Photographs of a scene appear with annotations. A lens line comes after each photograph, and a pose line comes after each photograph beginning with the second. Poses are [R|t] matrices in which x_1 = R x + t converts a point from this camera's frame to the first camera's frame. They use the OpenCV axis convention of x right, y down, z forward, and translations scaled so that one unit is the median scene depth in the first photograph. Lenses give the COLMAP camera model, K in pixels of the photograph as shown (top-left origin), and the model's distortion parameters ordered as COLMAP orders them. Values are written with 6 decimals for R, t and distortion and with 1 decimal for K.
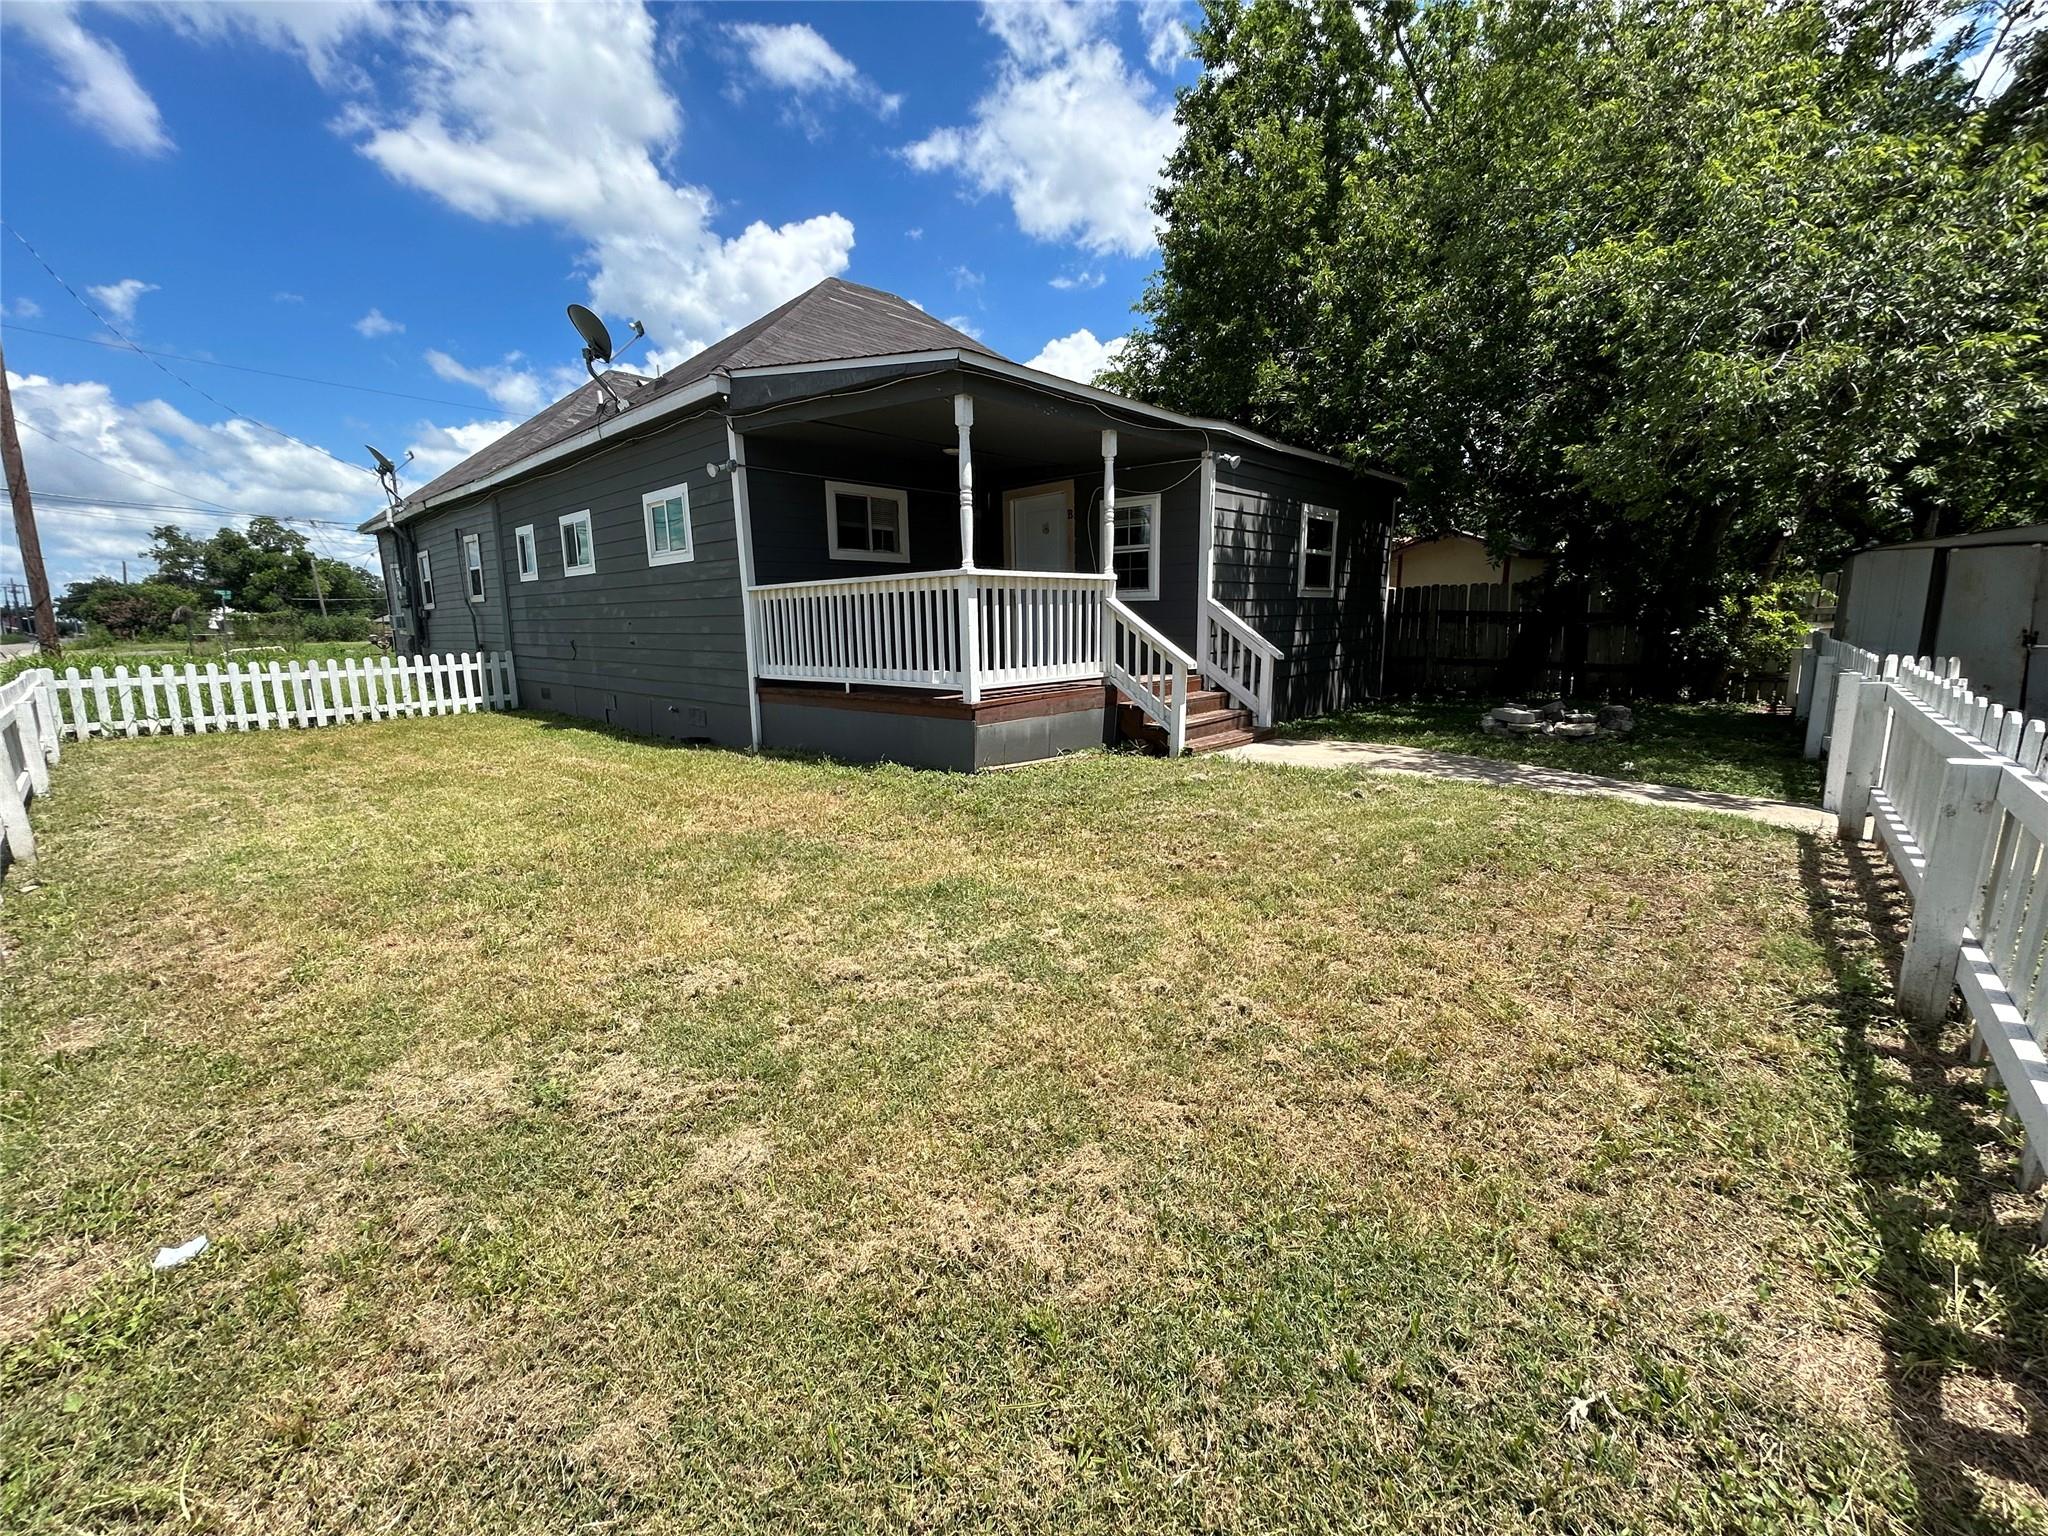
lens RADIAL K [[821.3, 0, 1025.0], [0, 821.3, 765.4], [0, 0, 1]] dist [-0.002281, 0.000571]
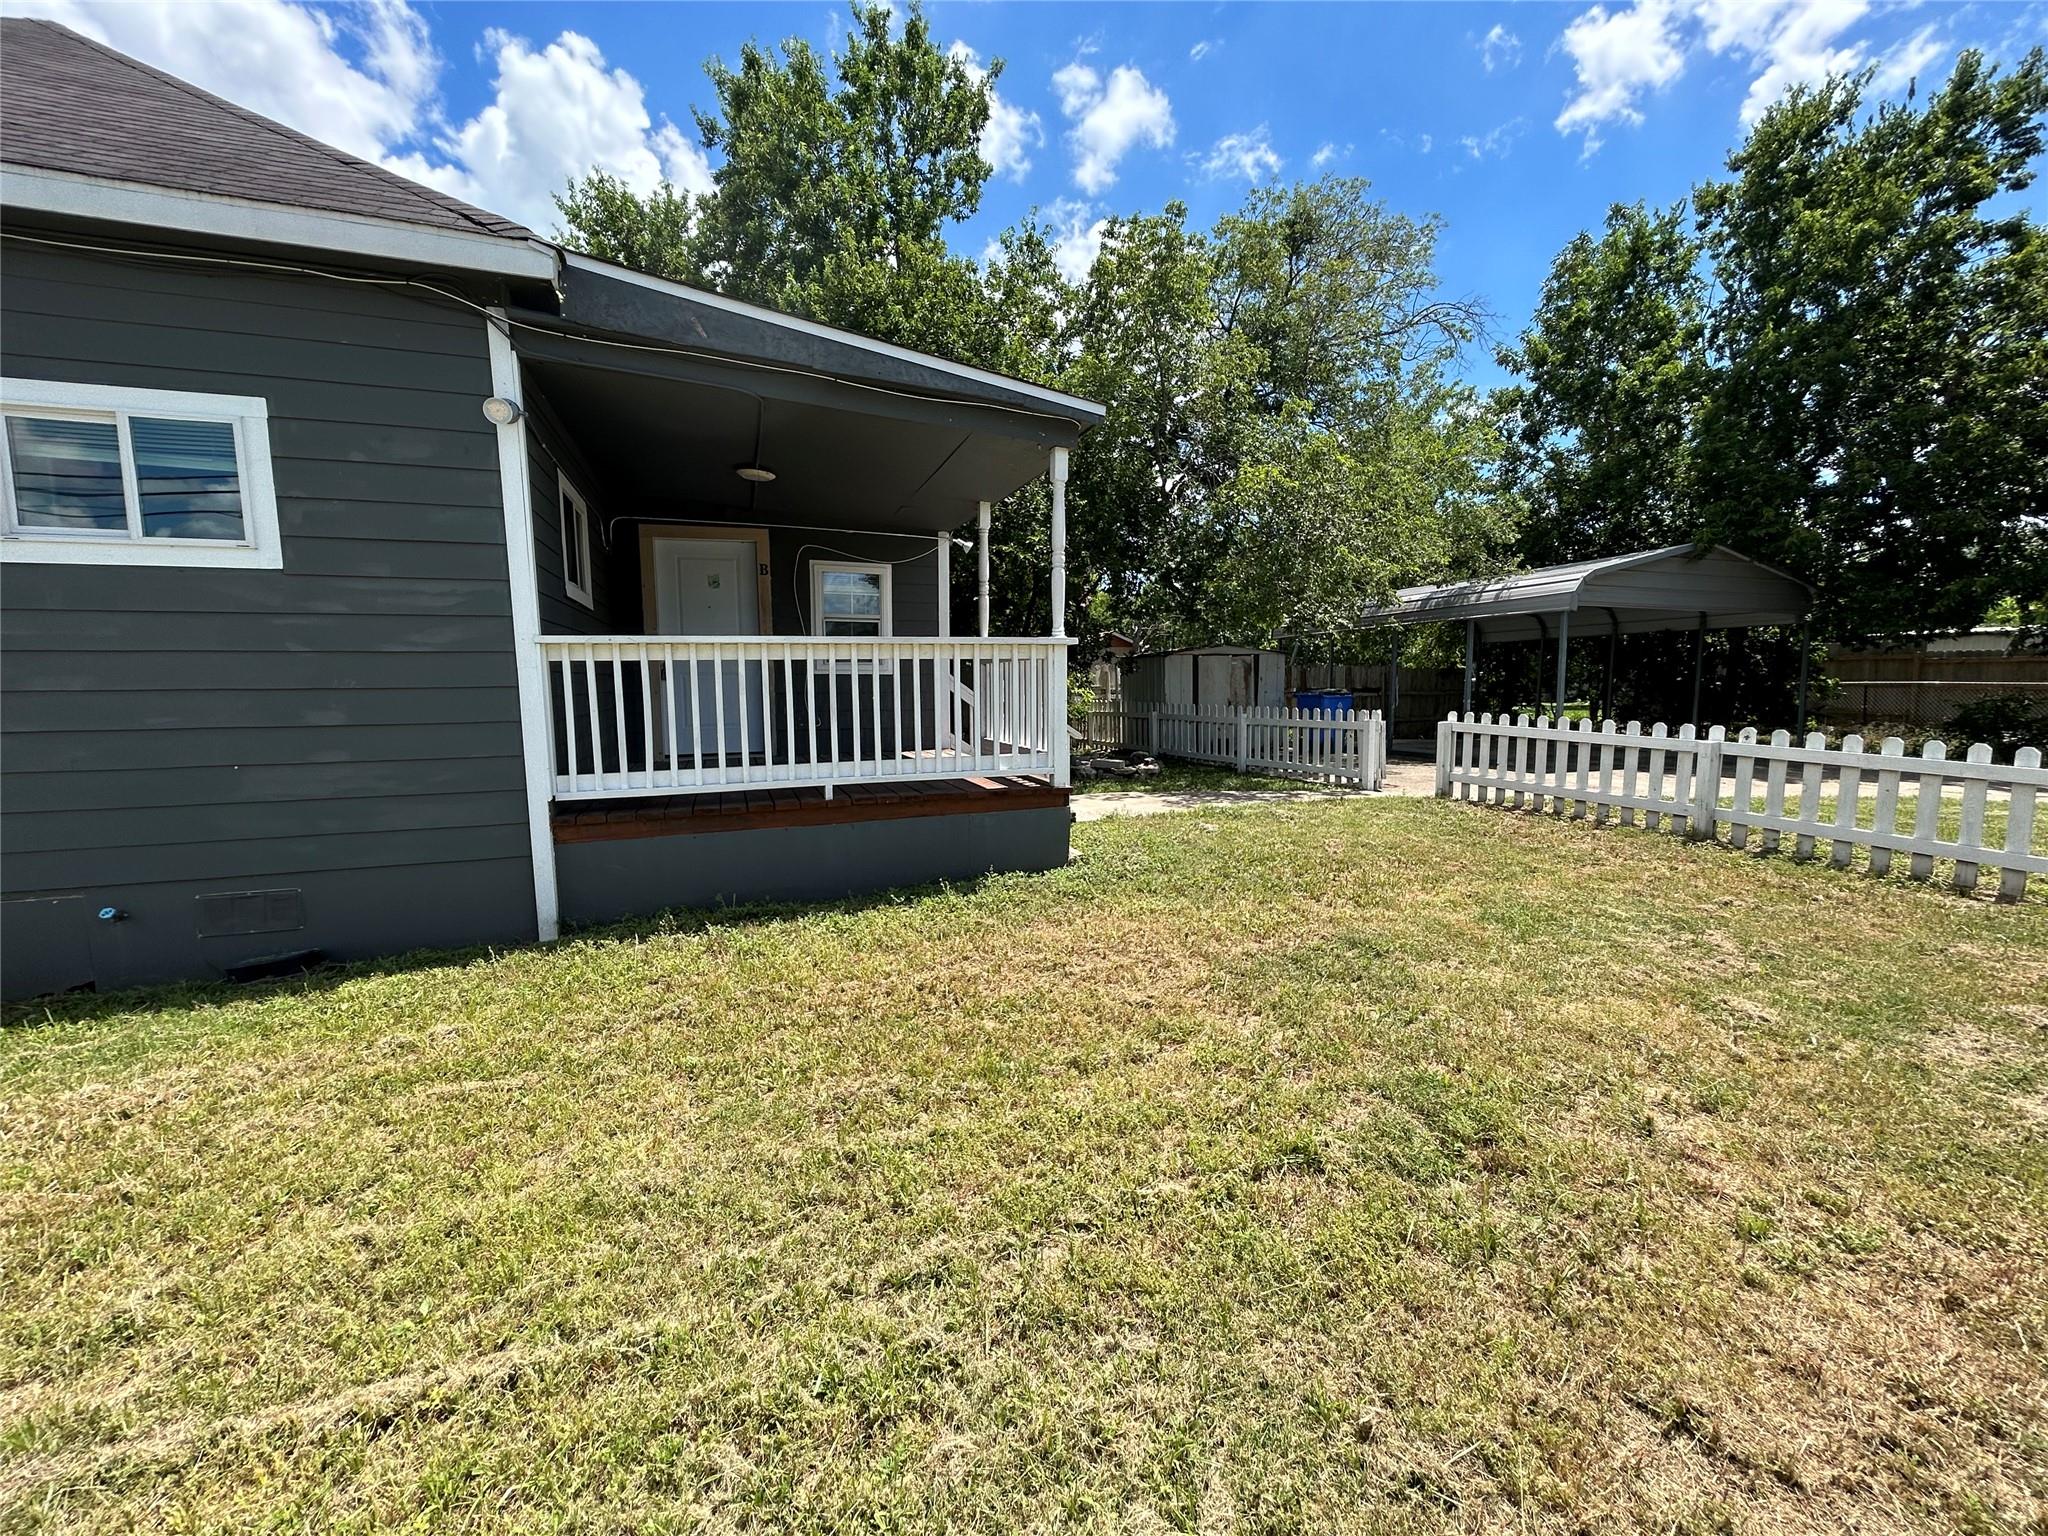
lens RADIAL K [[821.3, 0, 1025.0], [0, 821.3, 765.4], [0, 0, 1]] dist [-0.002281, 0.000571]
pose [[0.468292, -0.077260, 0.880190, -0.623132], [0.157861, 0.987458, 0.002688, -0.078172], [-0.869358, 0.137689, 0.474615, 0.442901]]
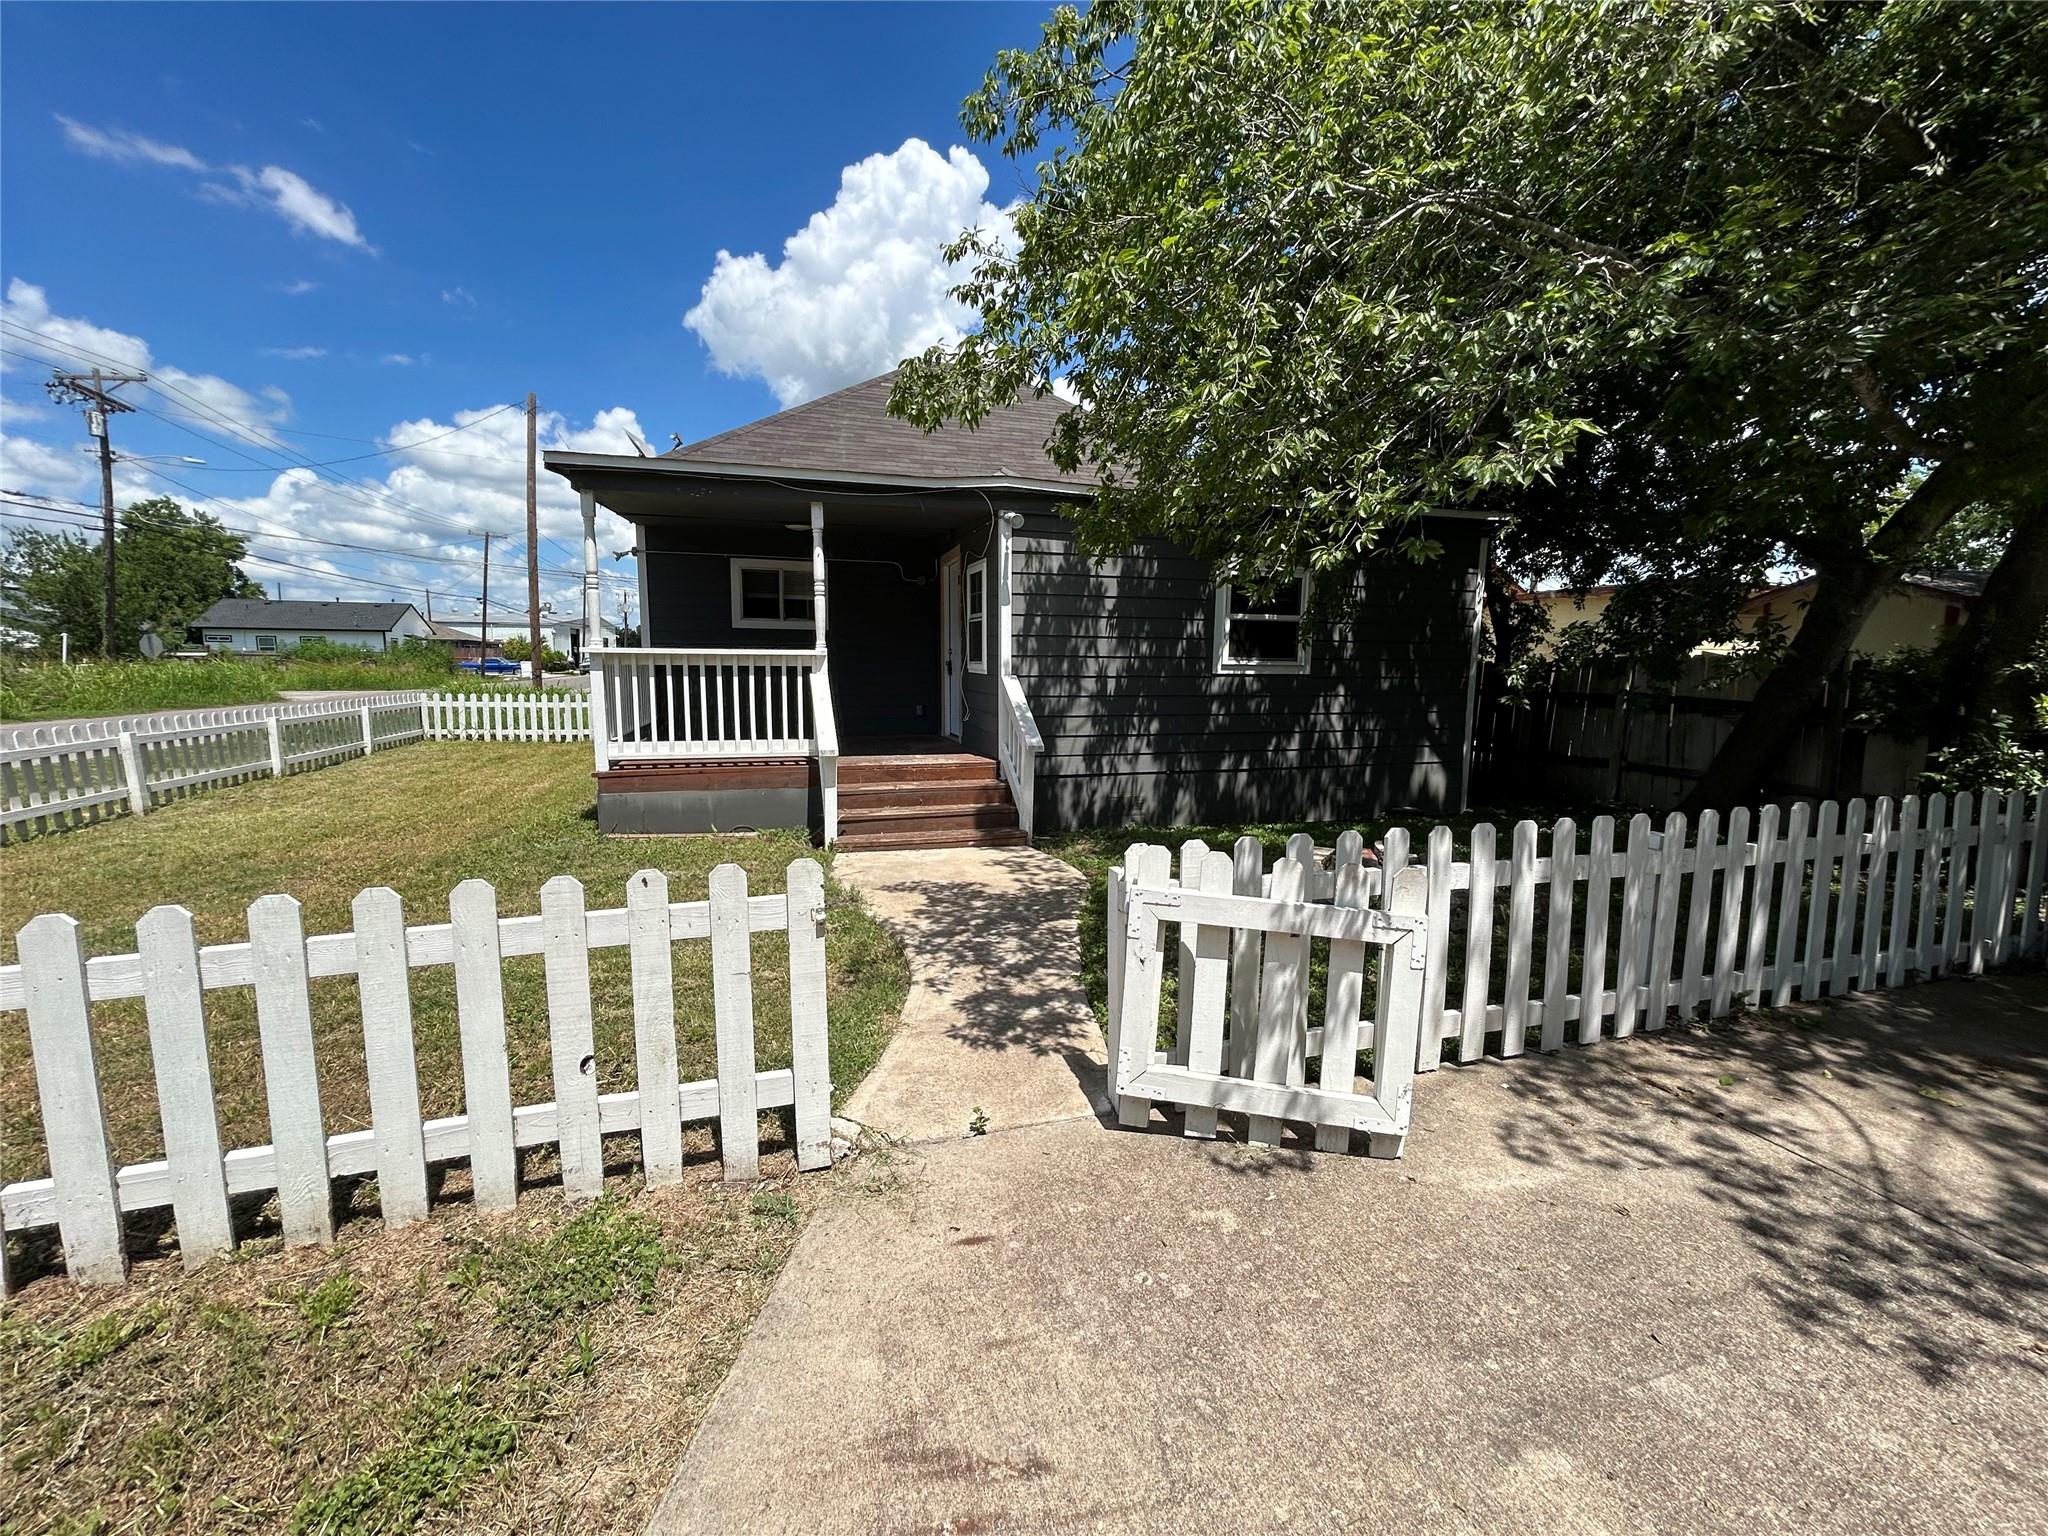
lens RADIAL K [[821.3, 0, 1025.0], [0, 821.3, 765.4], [0, 0, 1]] dist [-0.002281, 0.000571]
pose [[0.859213, 0.087468, -0.504085, 0.678844], [-0.112610, 0.993447, -0.019562, -0.091159], [0.499071, 0.073572, 0.863432, 0.260066]]
